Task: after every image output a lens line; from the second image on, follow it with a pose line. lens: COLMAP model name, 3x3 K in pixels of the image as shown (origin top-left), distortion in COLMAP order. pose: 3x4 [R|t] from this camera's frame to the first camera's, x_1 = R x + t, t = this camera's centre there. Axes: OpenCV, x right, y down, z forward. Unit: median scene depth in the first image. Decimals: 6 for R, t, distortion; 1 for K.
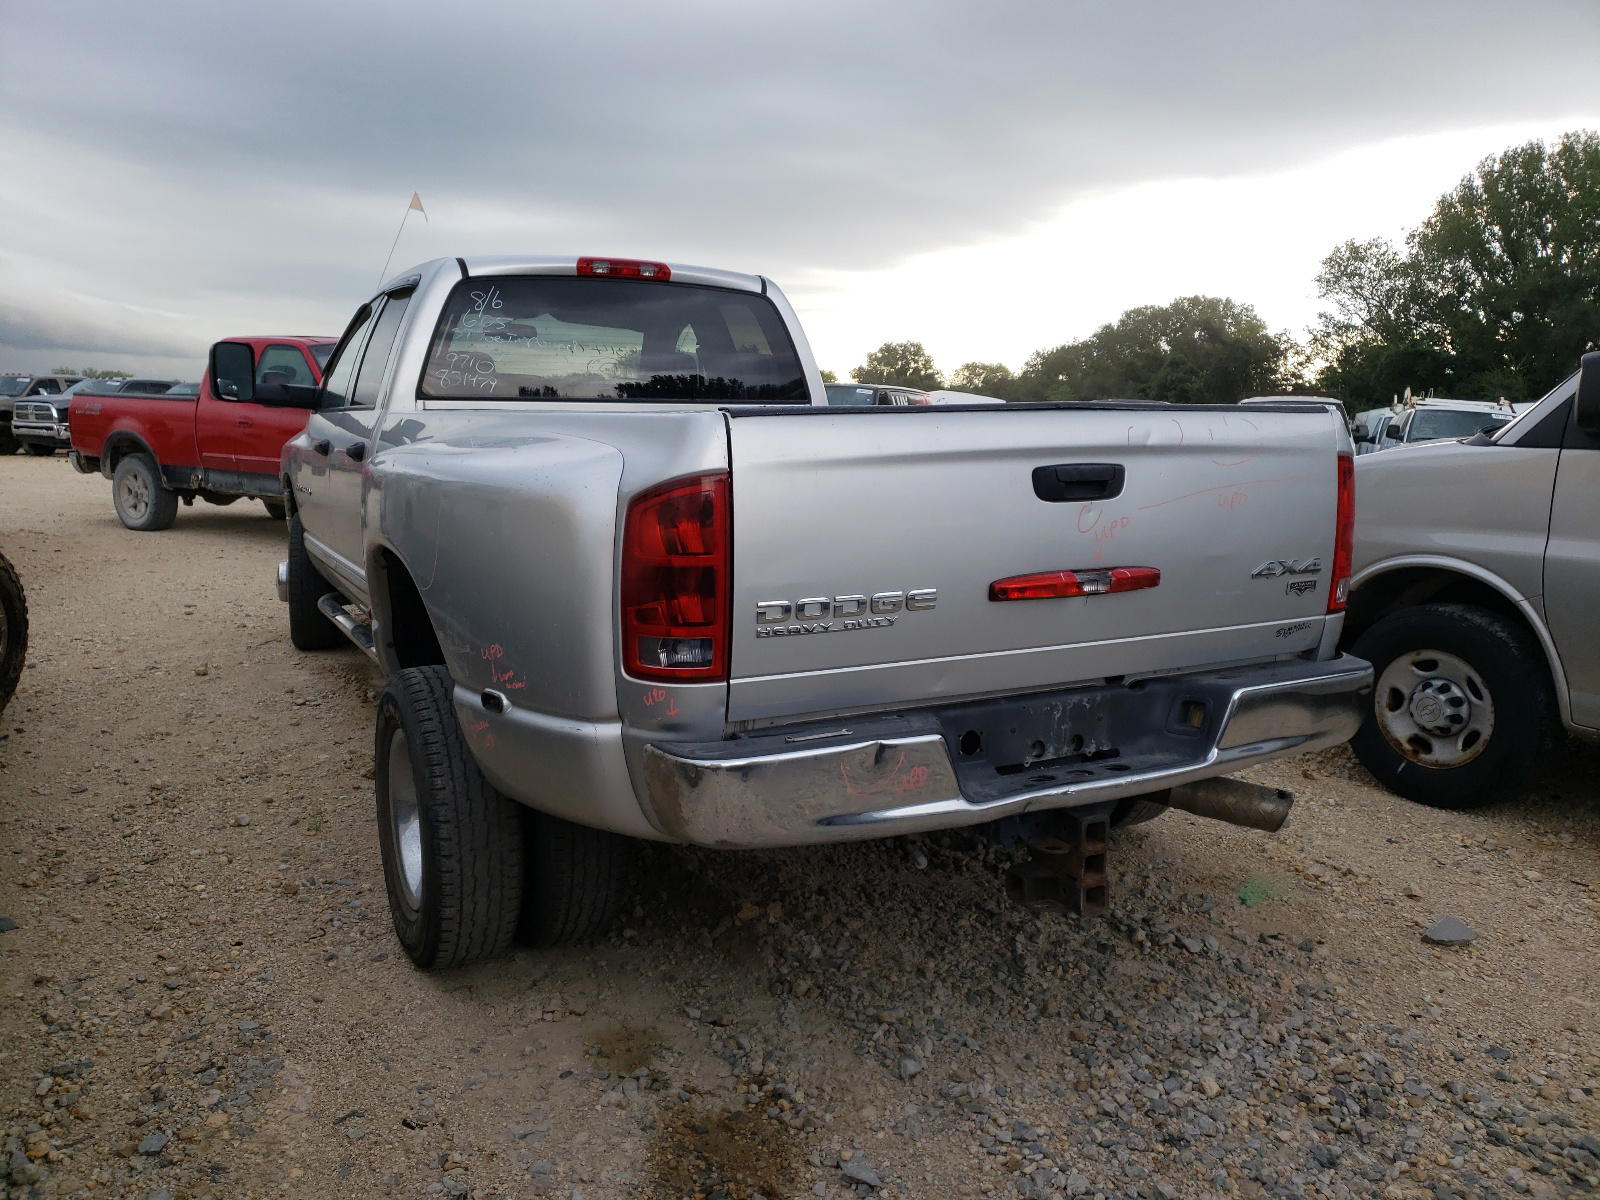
lens RADIAL K [[1188.8, 0, 793.9], [0, 1188.8, 603.9], [0, 0, 1]] dist [0.010868, -0.006616]
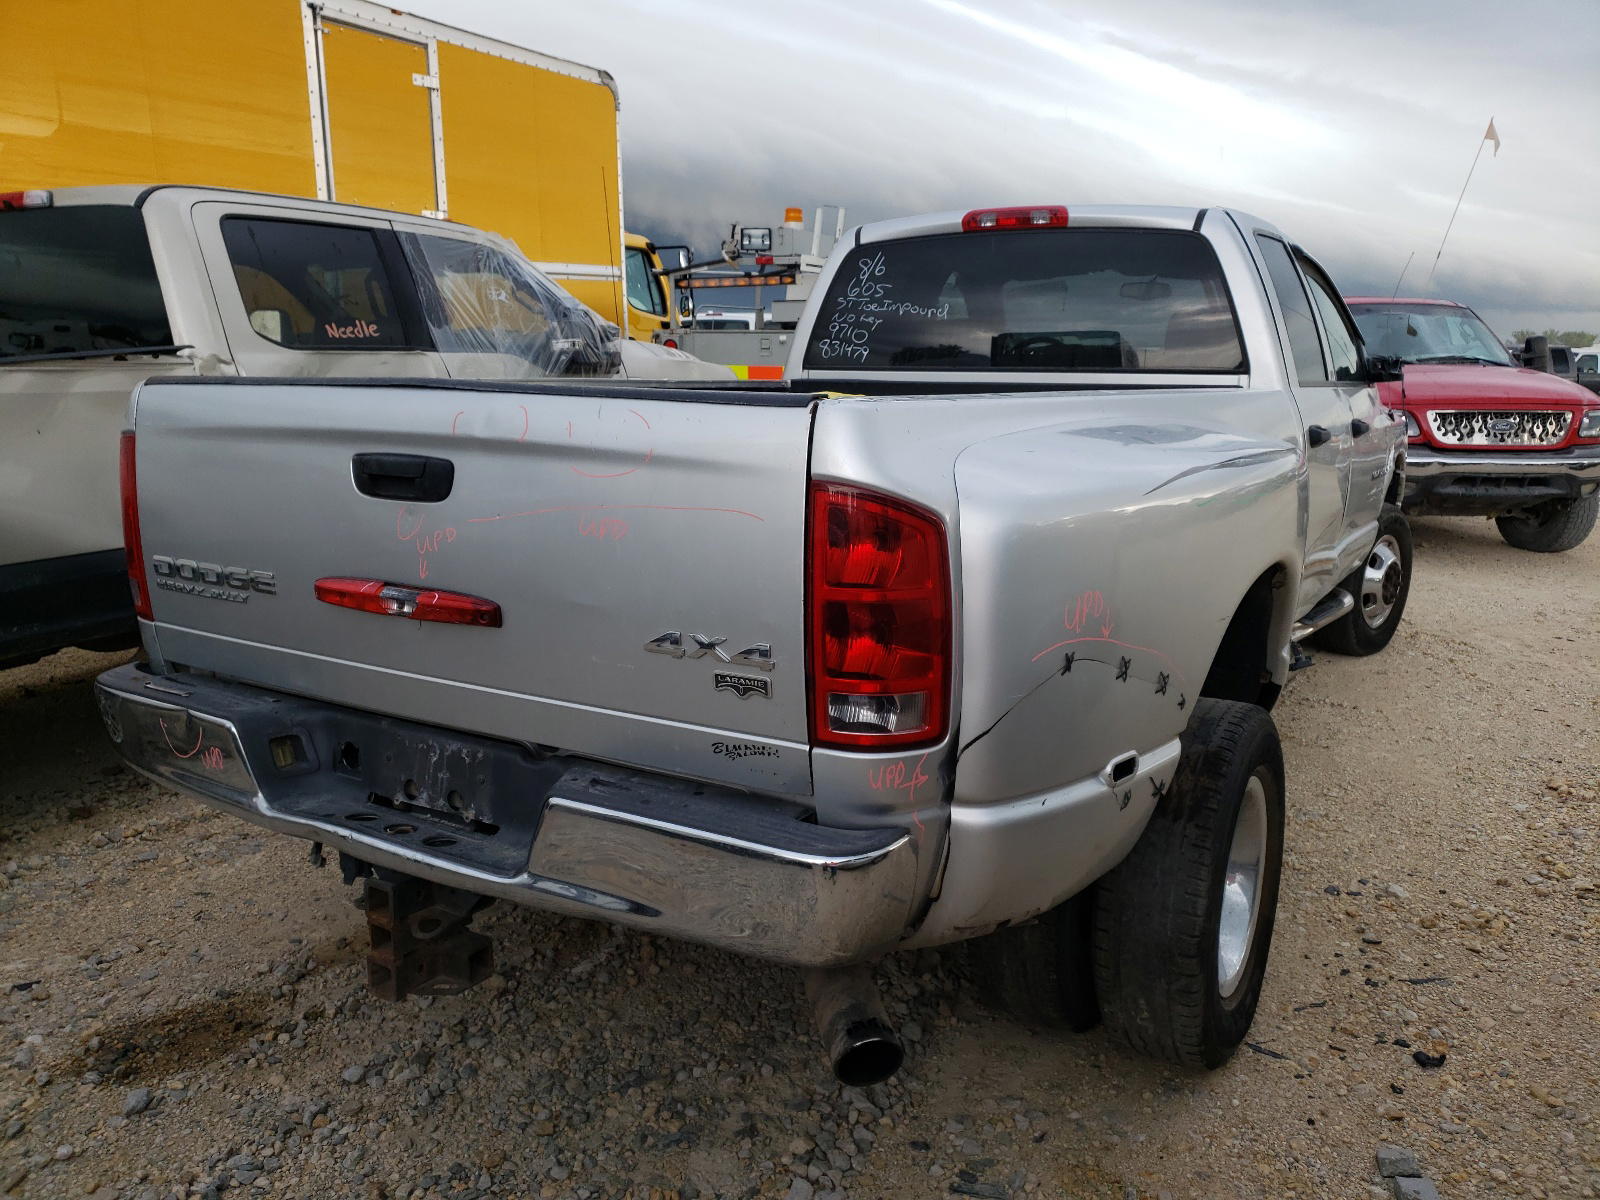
lens RADIAL K [[1188.8, 0, 793.5], [0, 1188.8, 597.1], [0, 0, 1]] dist [0.010868, -0.006616]
pose [[0.545052, 0.163551, -0.822295, 1.014426], [-0.142420, 0.984596, 0.101429, -0.135172], [0.826217, 0.061827, 0.559949, 0.733354]]
